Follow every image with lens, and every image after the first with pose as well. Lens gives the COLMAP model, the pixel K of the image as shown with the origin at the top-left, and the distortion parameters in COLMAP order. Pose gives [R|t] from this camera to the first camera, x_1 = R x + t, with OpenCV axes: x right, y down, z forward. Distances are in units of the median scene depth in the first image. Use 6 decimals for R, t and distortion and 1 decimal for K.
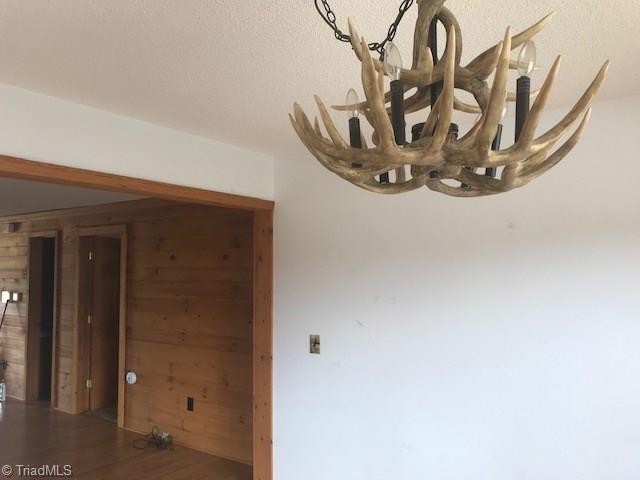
lens RADIAL K [[522.4, 0, 320.0], [0, 522.4, 240.0], [0, 0, 1]] dist [0.009654, 0.001318]
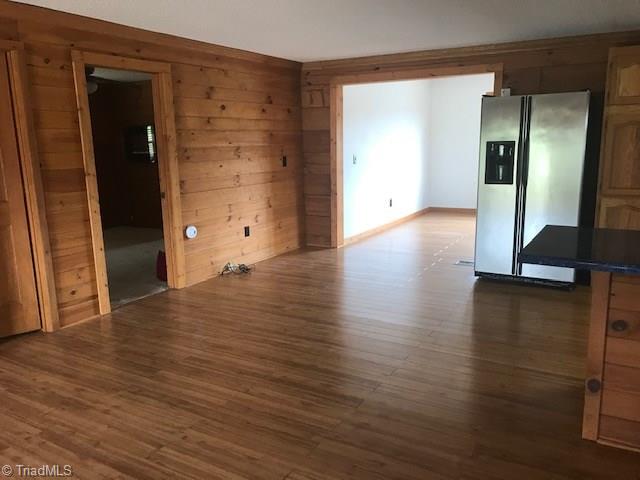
lens RADIAL K [[522.4, 0, 320.0], [0, 522.4, 240.0], [0, 0, 1]] dist [0.009654, 0.001318]
pose [[-0.067532, -0.192424, 0.978985, -1.421556], [-0.046414, 0.980769, 0.189573, 0.088733], [-0.996637, -0.032637, -0.075164, 0.892473]]
